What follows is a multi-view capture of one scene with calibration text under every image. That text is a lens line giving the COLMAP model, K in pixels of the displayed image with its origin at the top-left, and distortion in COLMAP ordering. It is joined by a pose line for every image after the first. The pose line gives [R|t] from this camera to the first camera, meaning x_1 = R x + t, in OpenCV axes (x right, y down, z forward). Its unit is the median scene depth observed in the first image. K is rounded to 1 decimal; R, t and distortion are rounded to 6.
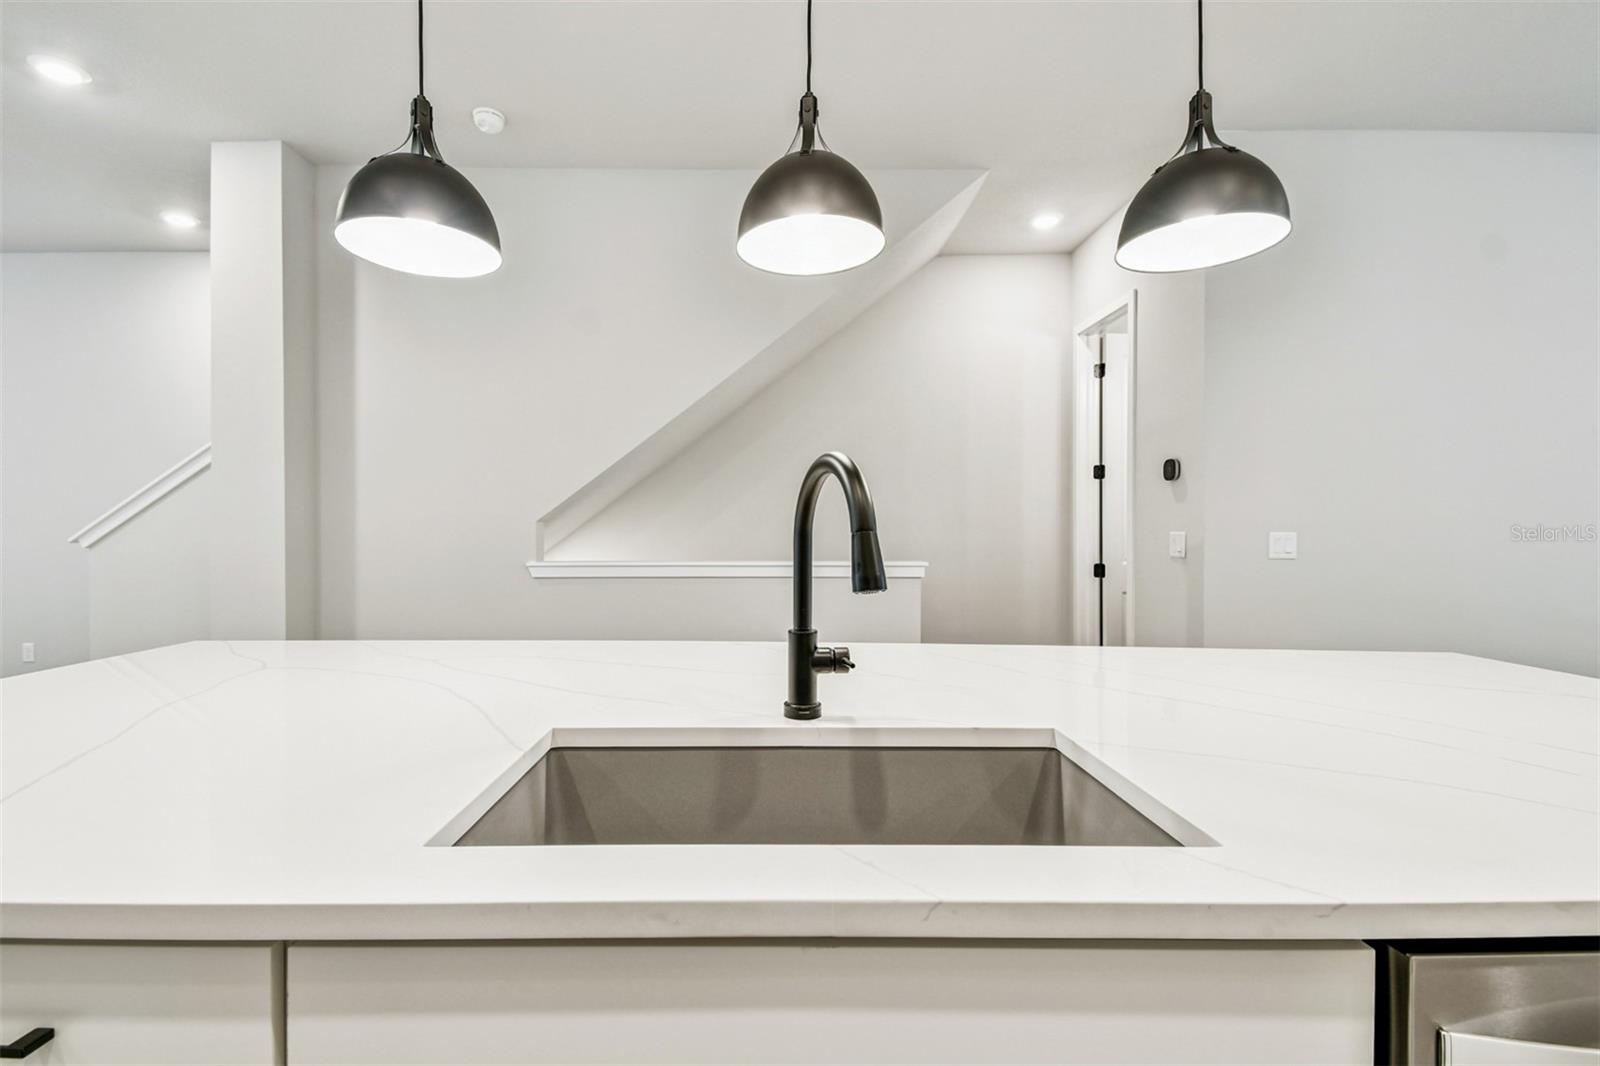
lens RADIAL K [[720.0, 0, 791.9], [0, 720.0, 532.4], [0, 0, 1]] dist [0.022860, -0.008261]
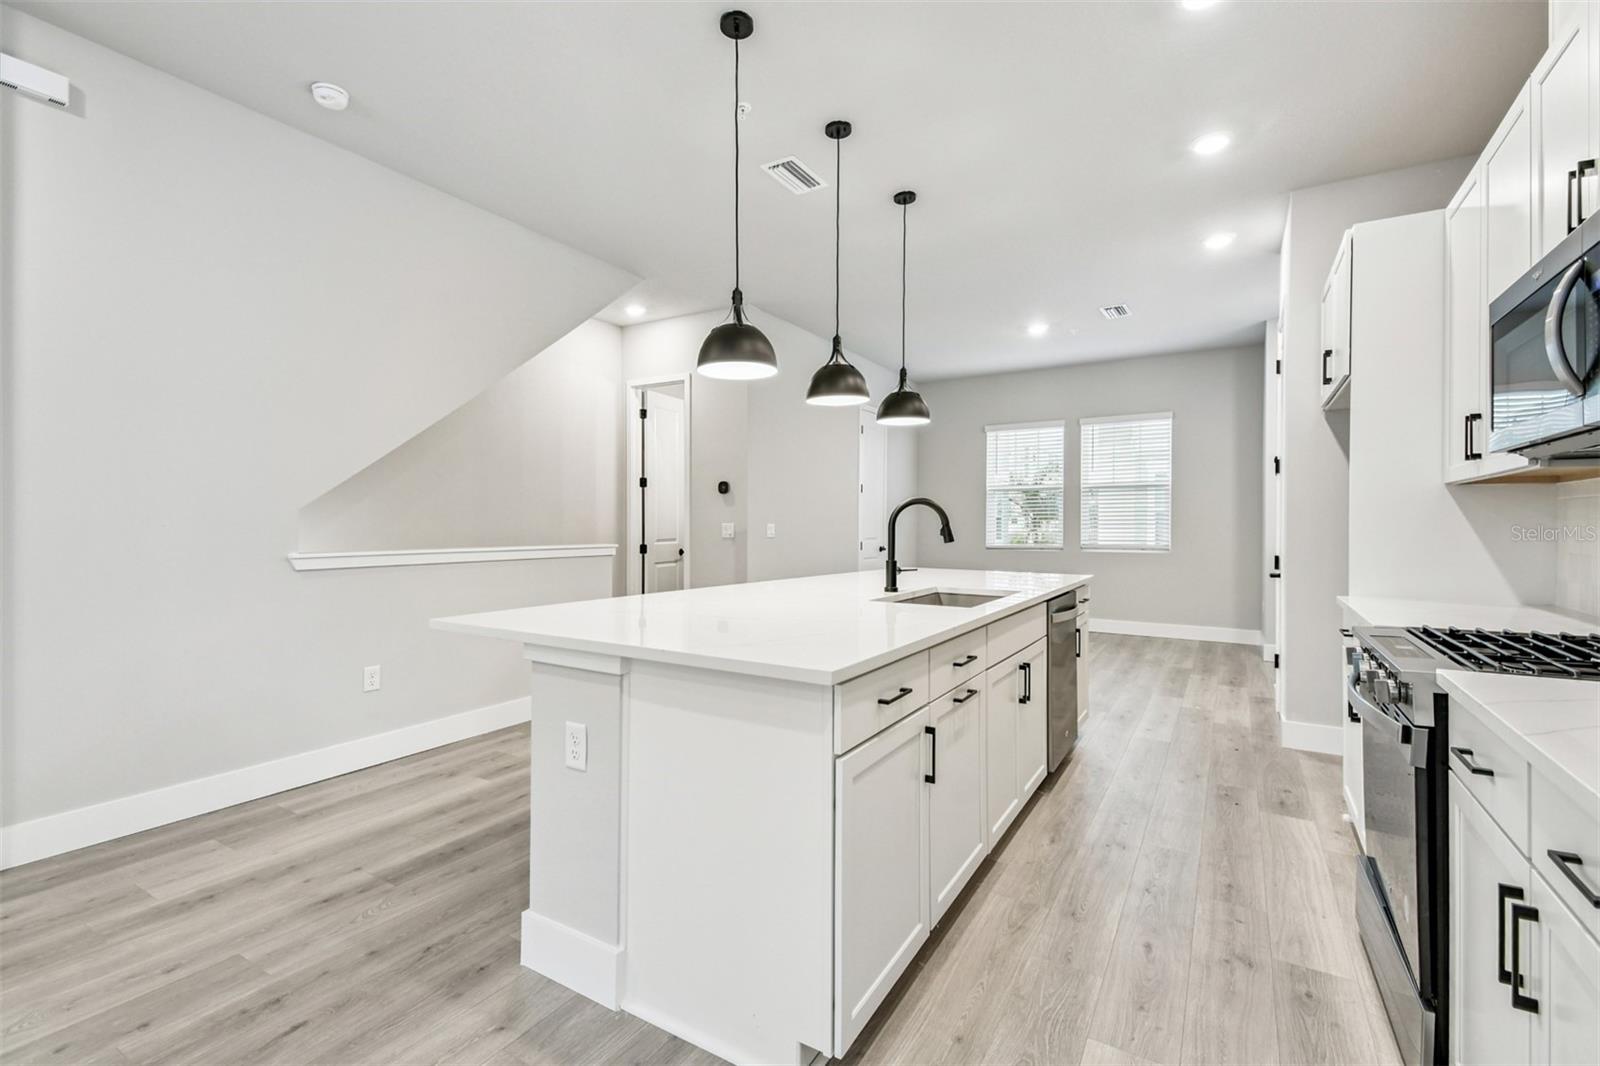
lens RADIAL K [[720.0, 0, 792.4], [0, 720.0, 519.5], [0, 0, 1]] dist [0.022860, -0.008261]
pose [[0.515573, 0.005634, 0.856827, -0.879344], [-0.007083, 0.999972, -0.002313, -0.006797], [-0.856817, -0.004877, 0.515598, -0.042245]]
